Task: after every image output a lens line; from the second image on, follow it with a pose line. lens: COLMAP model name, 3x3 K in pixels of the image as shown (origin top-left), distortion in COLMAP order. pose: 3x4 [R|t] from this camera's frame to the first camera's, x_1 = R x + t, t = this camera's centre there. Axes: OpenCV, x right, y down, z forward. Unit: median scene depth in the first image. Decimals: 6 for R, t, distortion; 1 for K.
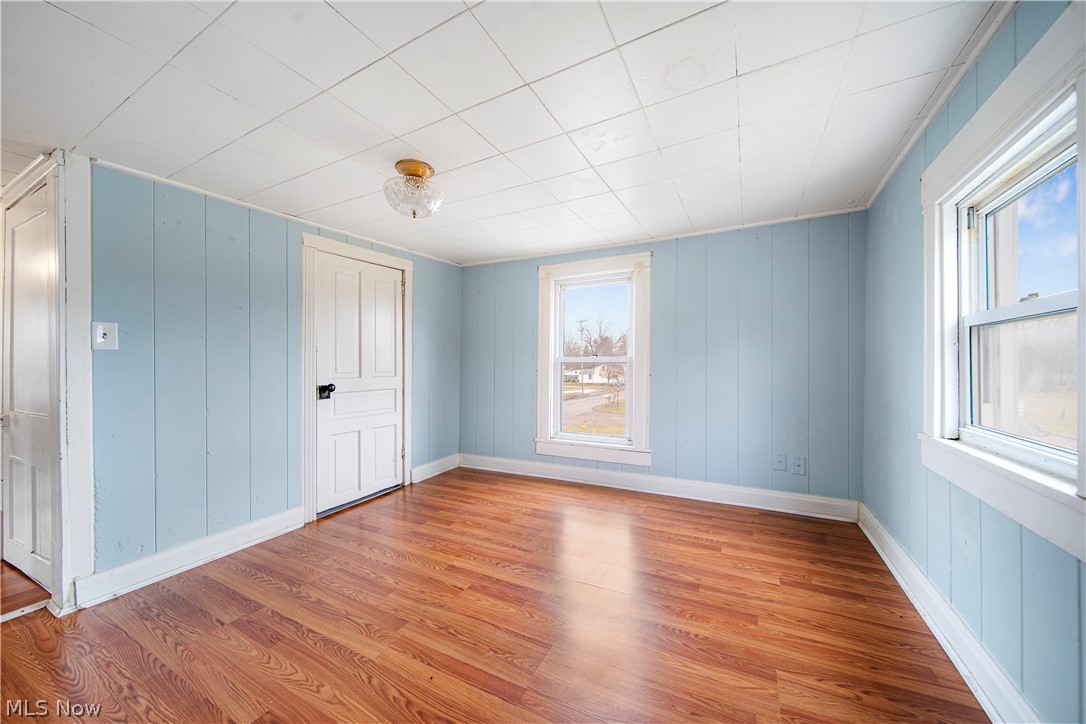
lens RADIAL K [[395.8, 0, 538.8], [0, 395.8, 364.0], [0, 0, 1]] dist [-0.000332, -0.000084]
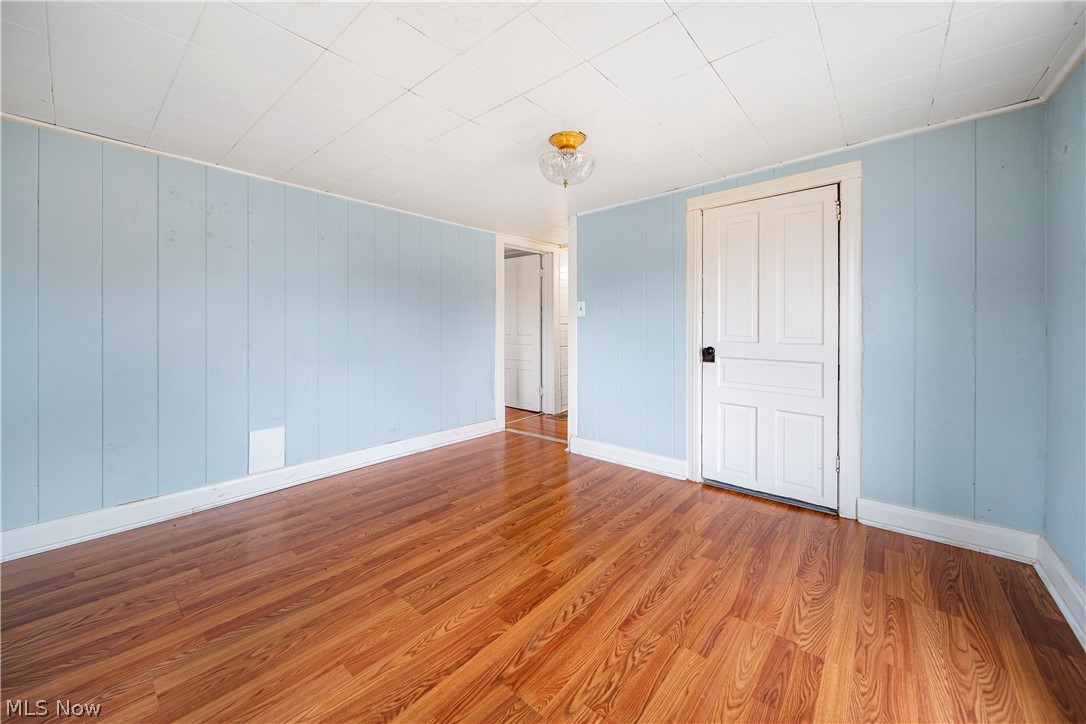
lens RADIAL K [[422.0, 0, 543.0], [0, 422.0, 320.8], [0, 0, 1]] dist [-0.000619, -0.000194]
pose [[-0.238449, 0.005266, -0.971141, 0.578596], [0.000651, 0.999986, 0.005263, -0.019498], [0.971155, 0.000623, -0.238449, 0.904856]]
